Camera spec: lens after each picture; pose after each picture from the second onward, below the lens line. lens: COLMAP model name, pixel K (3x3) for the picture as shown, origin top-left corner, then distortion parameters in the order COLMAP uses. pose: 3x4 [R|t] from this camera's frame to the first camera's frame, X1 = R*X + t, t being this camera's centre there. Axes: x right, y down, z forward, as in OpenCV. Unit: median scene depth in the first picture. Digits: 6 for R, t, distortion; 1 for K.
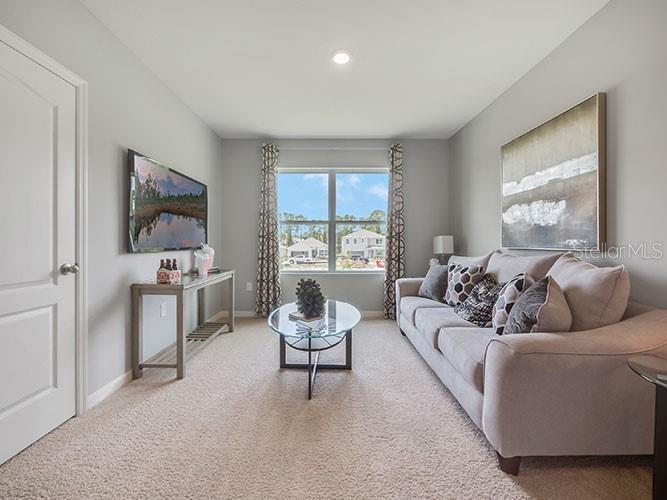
lens RADIAL K [[281.9, 0, 328.9], [0, 281.9, 244.8], [0, 0, 1]] dist [-0.003480, -0.000182]
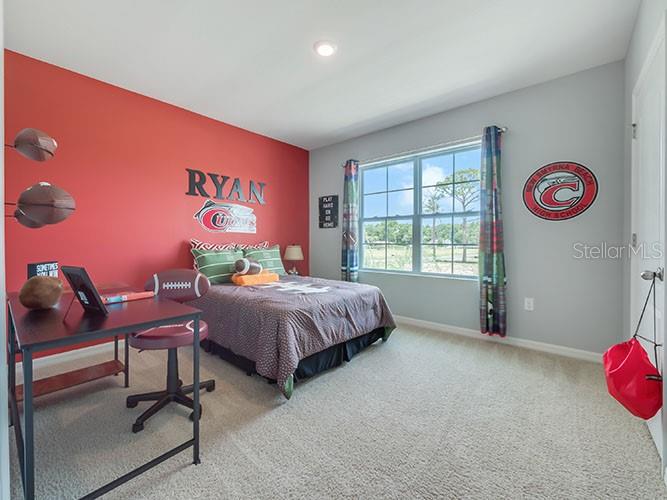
lens RADIAL K [[281.9, 0, 328.9], [0, 281.9, 244.8], [0, 0, 1]] dist [-0.003480, -0.000182]
pose [[0.758920, 0.009683, -0.651111, 0.604240], [0.002469, 0.999839, 0.017746, -0.013945], [0.651179, -0.015075, 0.758775, 0.248493]]
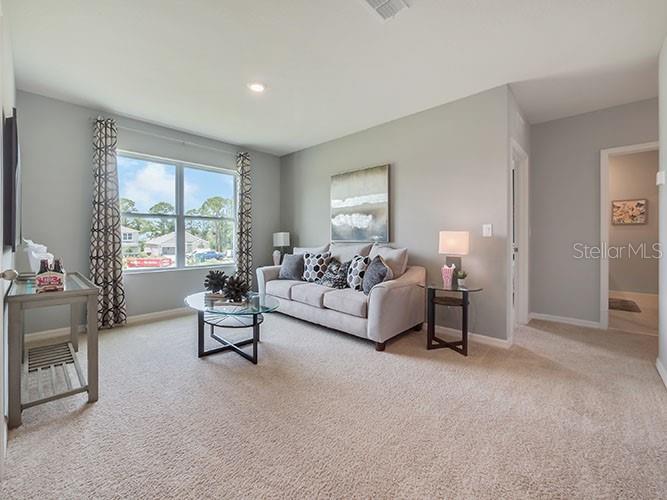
lens RADIAL K [[281.9, 0, 328.9], [0, 281.9, 244.8], [0, 0, 1]] dist [-0.003480, -0.000182]
pose [[0.688682, -0.018407, 0.724830, -0.547122], [0.006083, 0.999789, 0.019610, 0.000453], [-0.725038, -0.009096, 0.688649, -0.061675]]
